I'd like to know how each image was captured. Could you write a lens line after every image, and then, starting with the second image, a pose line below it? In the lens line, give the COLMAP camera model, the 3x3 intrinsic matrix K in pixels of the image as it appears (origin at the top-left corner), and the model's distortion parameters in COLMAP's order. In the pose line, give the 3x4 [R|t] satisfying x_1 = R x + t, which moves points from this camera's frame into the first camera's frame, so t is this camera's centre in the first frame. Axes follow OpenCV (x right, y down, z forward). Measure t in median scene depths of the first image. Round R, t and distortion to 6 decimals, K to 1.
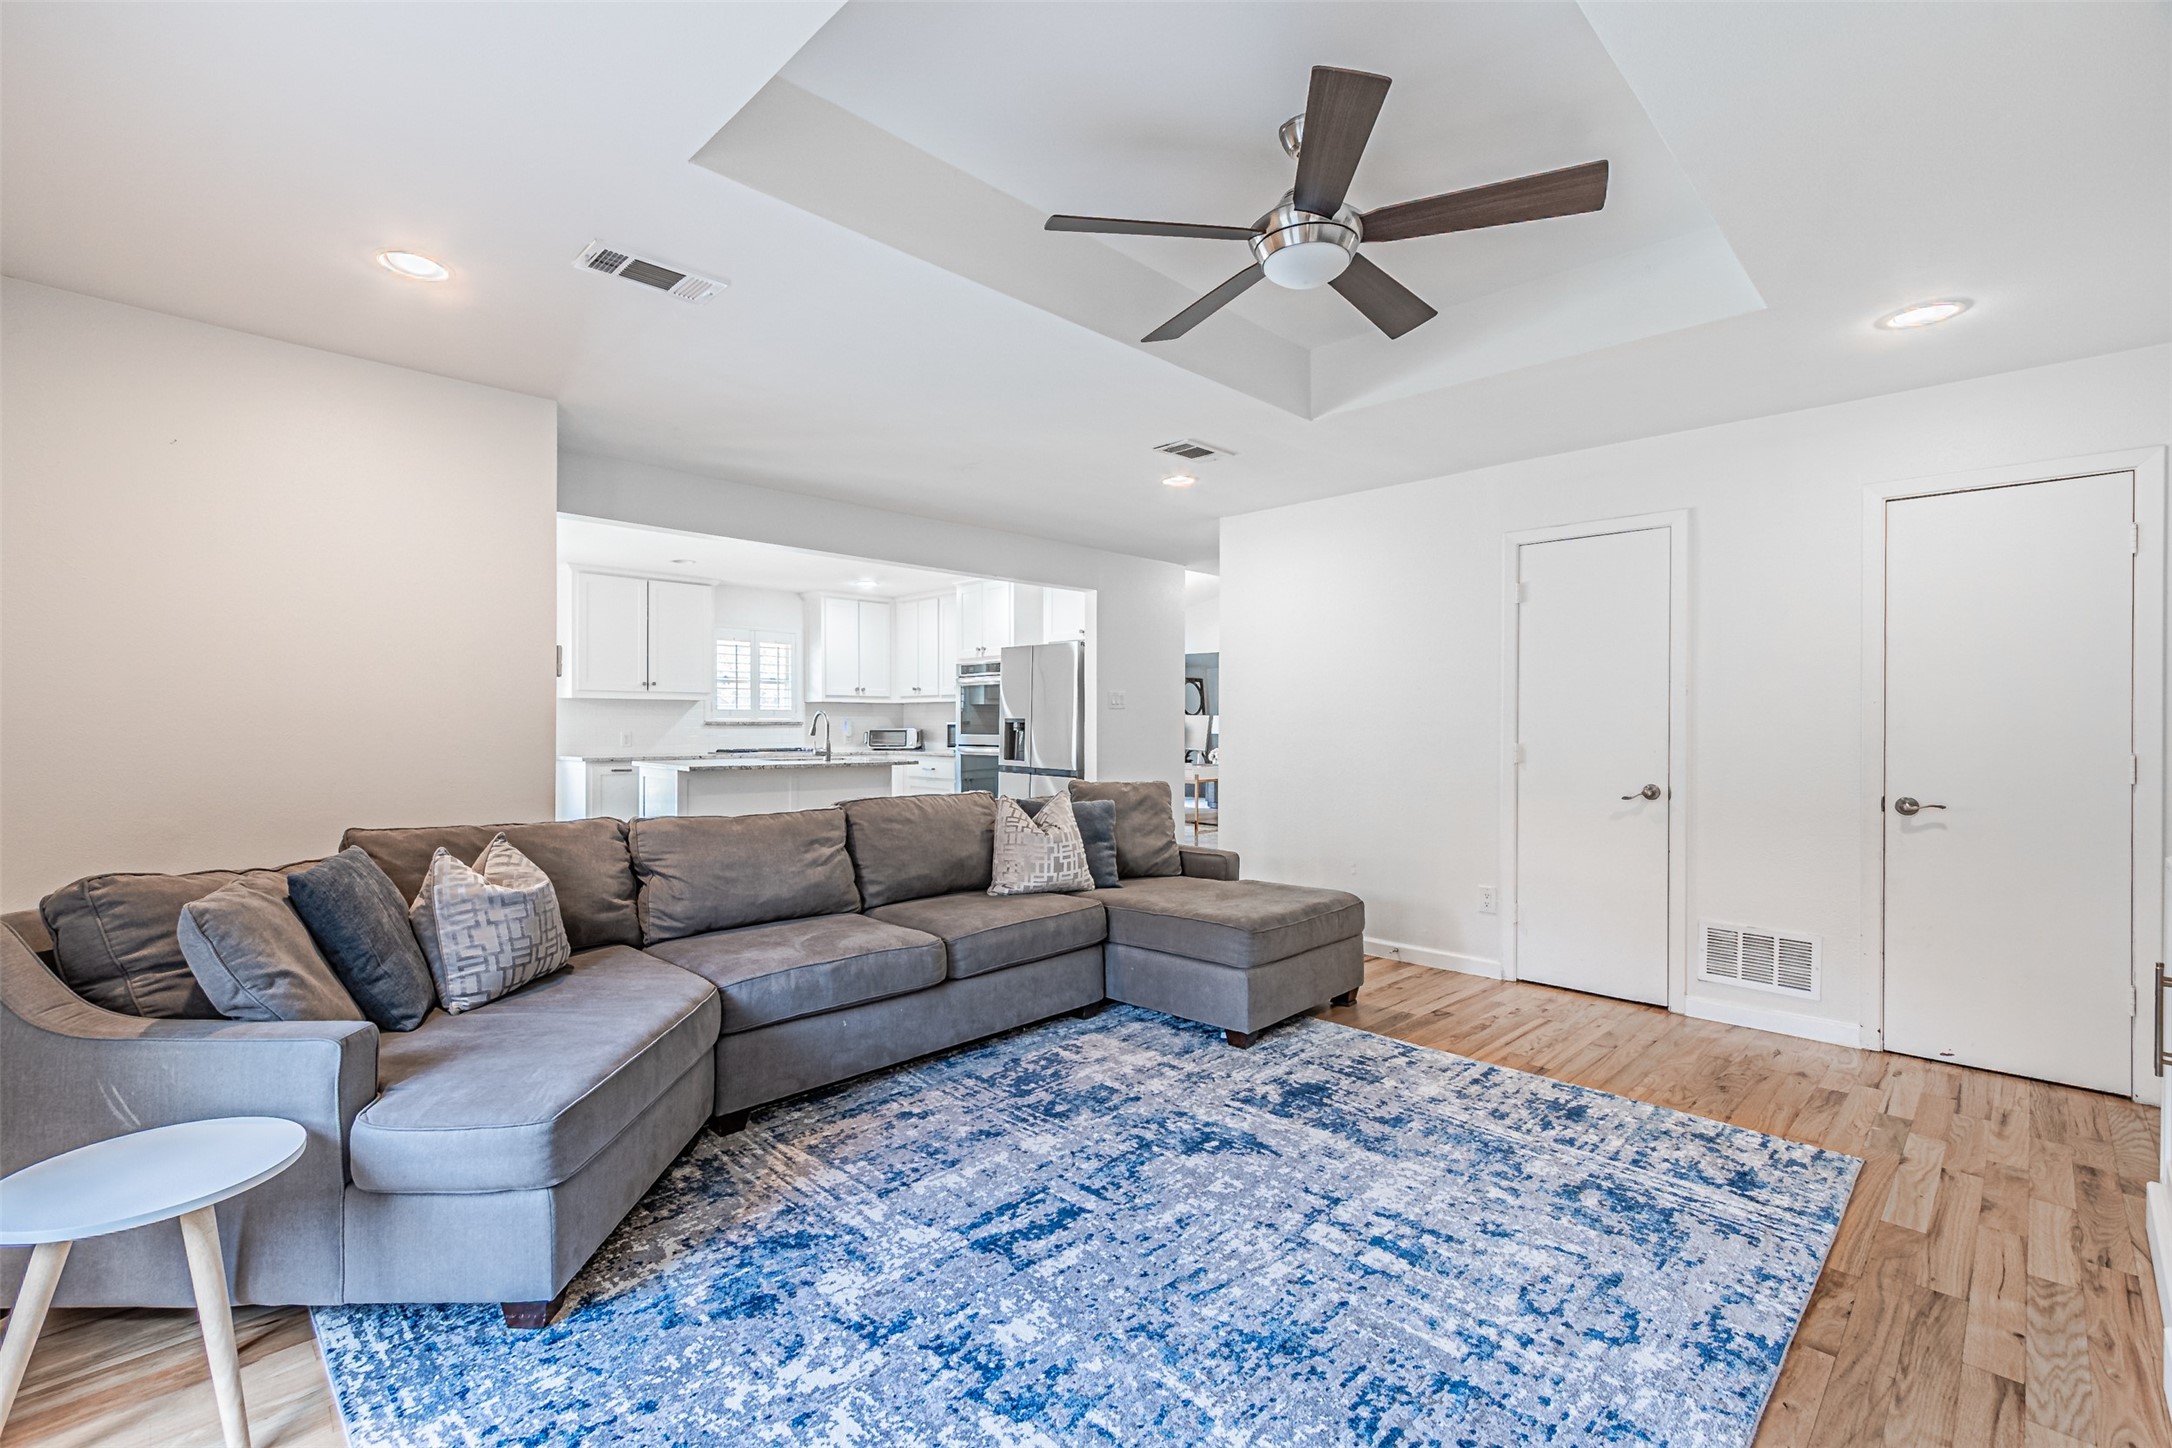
lens RADIAL K [[951.1, 0, 1086.0], [0, 951.1, 724.0], [0, 0, 1]] dist [0.008545, 0.000020]
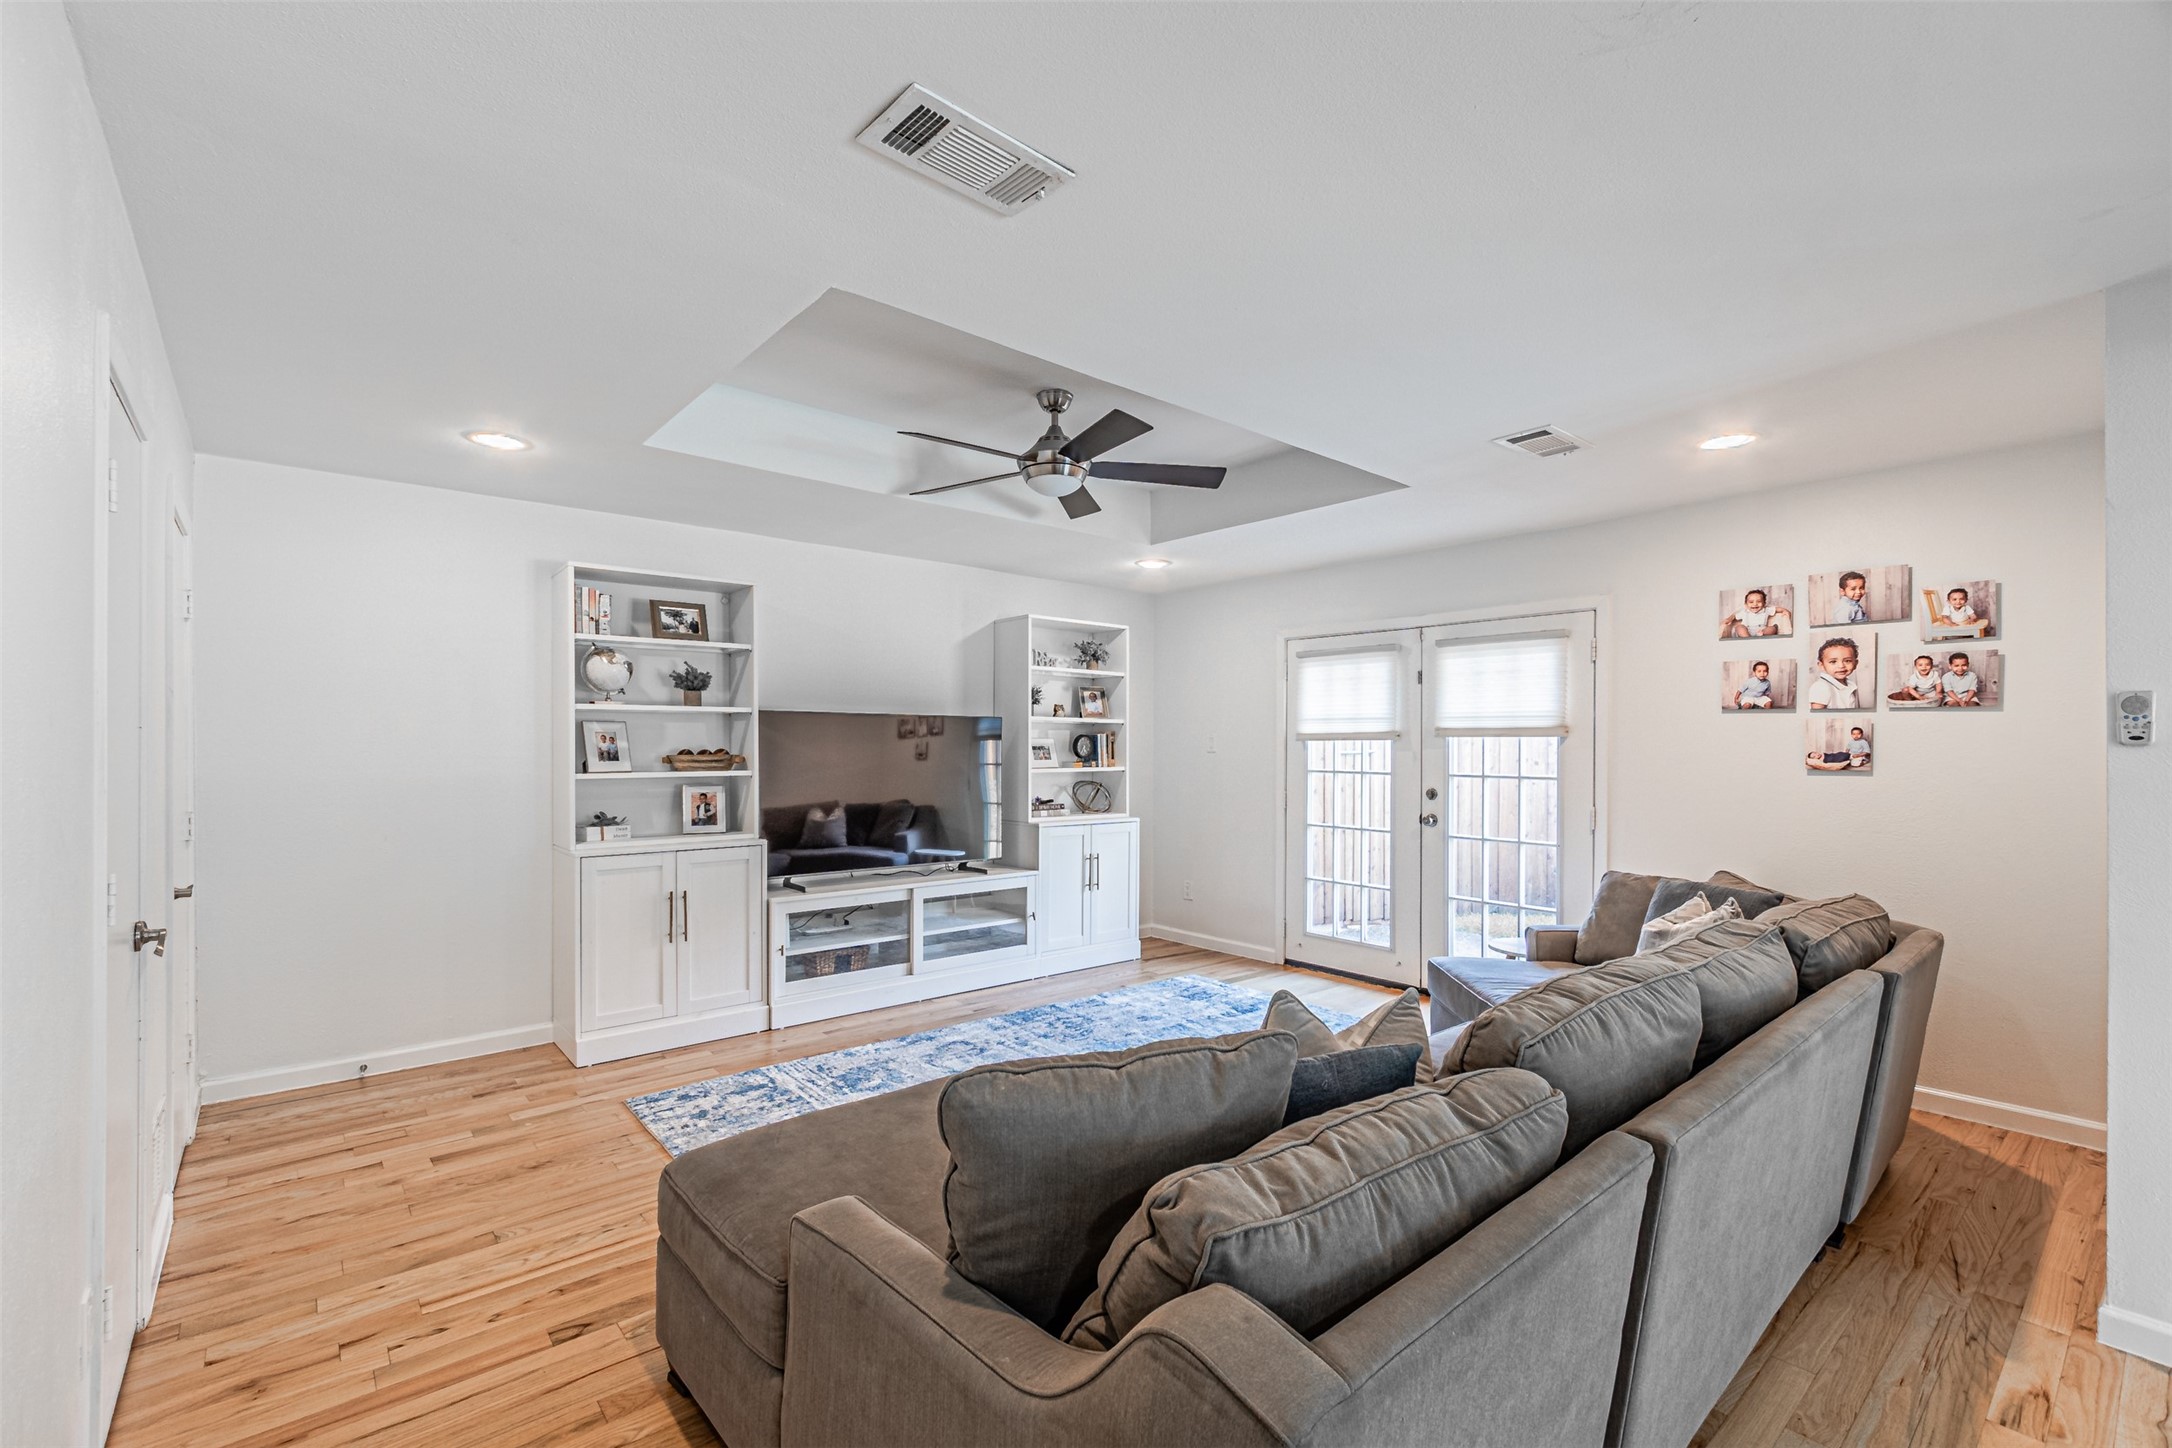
lens RADIAL K [[947.9, 0, 1064.4], [0, 947.9, 740.8], [0, 0, 1]] dist [0.008329, -0.000178]
pose [[-0.994550, -0.008877, 0.103881, 0.046676], [-0.009339, 0.999949, -0.003955, -0.058282], [-0.103840, -0.004903, -0.994582, 2.203651]]
